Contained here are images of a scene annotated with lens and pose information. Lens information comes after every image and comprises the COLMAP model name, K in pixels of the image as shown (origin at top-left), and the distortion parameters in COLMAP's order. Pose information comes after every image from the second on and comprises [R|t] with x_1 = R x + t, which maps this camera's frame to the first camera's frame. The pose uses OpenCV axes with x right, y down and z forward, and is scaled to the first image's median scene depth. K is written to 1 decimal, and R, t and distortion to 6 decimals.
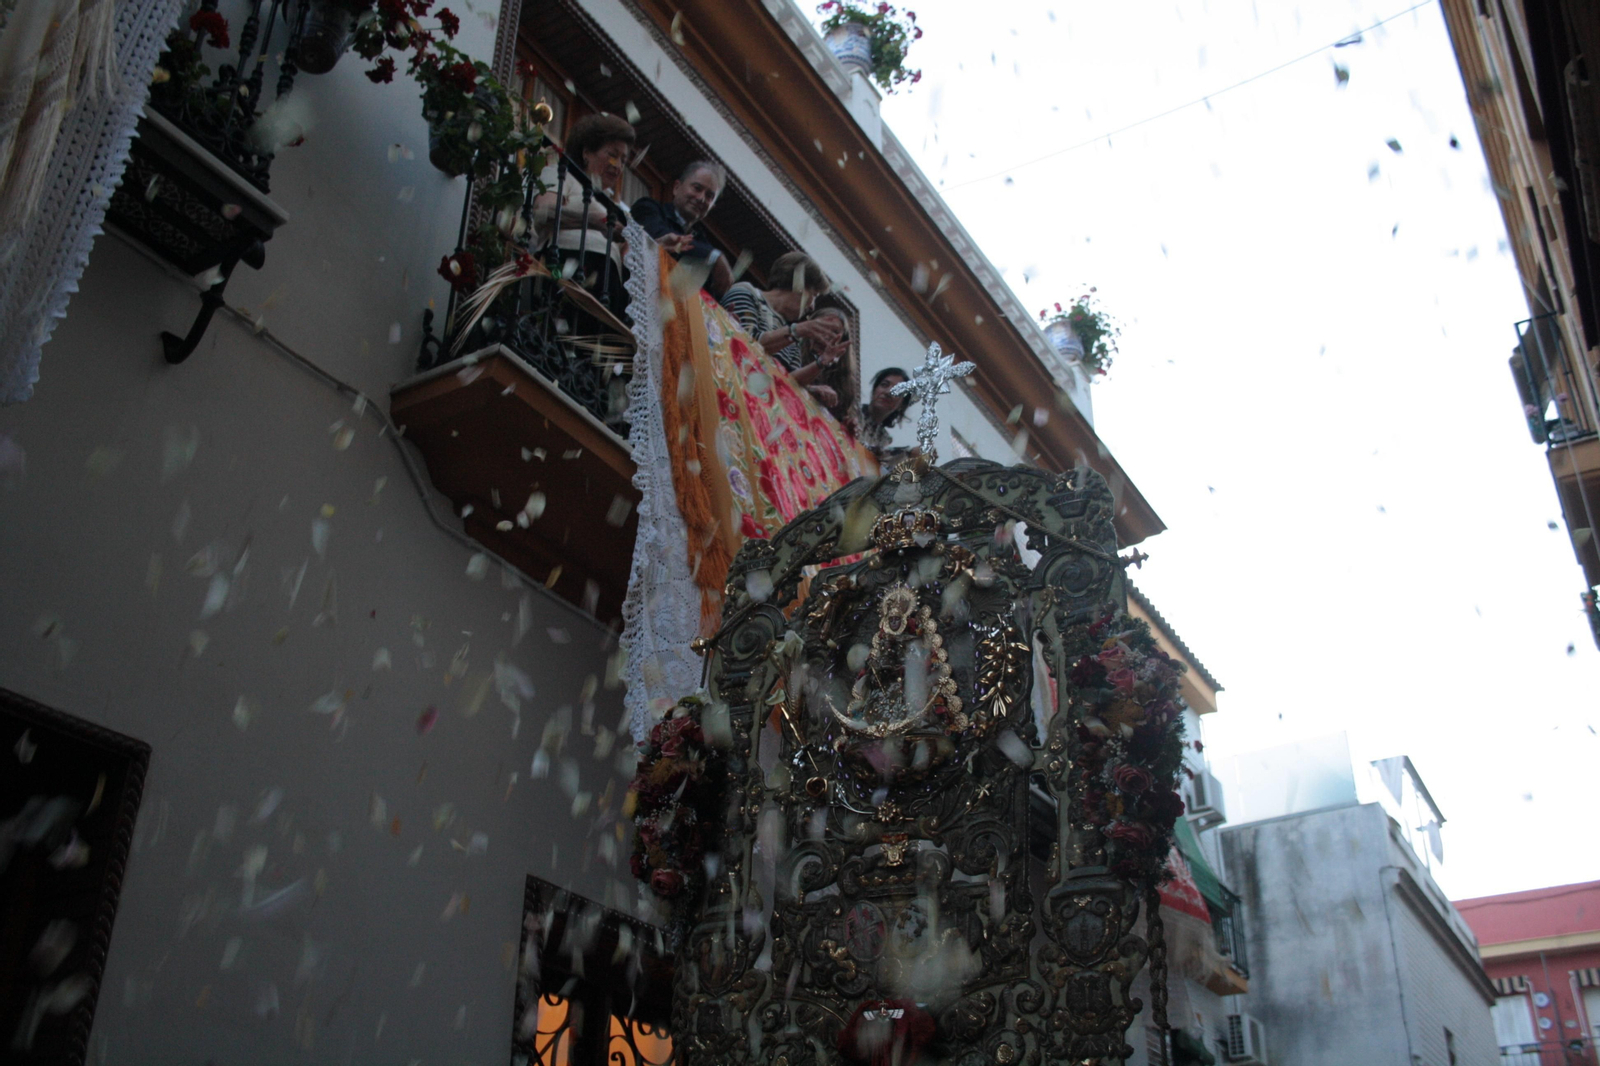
lens RADIAL K [[1457.7, 0, 869.9], [0, 1457.7, 590.6], [0, 0, 1]] dist [-0.055431, 0.000057]
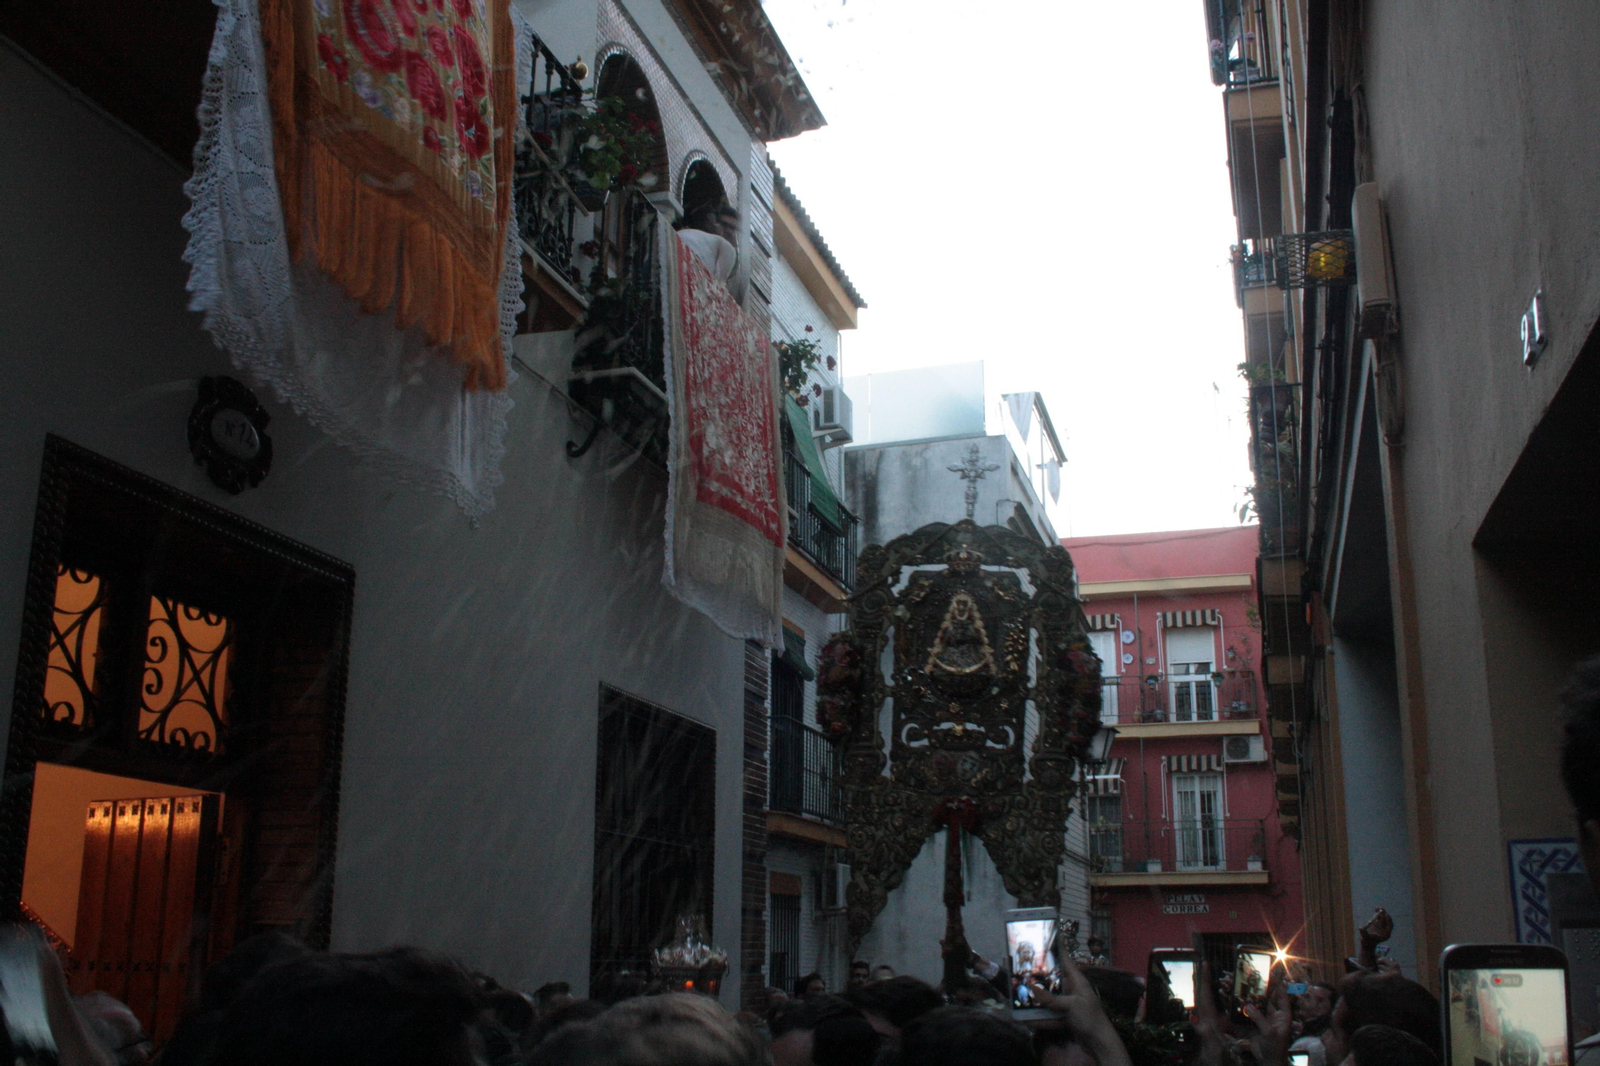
lens RADIAL K [[1711.5, 0, 898.9], [0, 1711.5, 479.8], [0, 0, 1]] dist [-0.002123, 0.003540]
pose [[0.953900, 0.081339, 0.288893, -0.781142], [-0.141425, 0.970828, 0.193630, -0.616702], [-0.264716, -0.225560, 0.937576, -1.189290]]
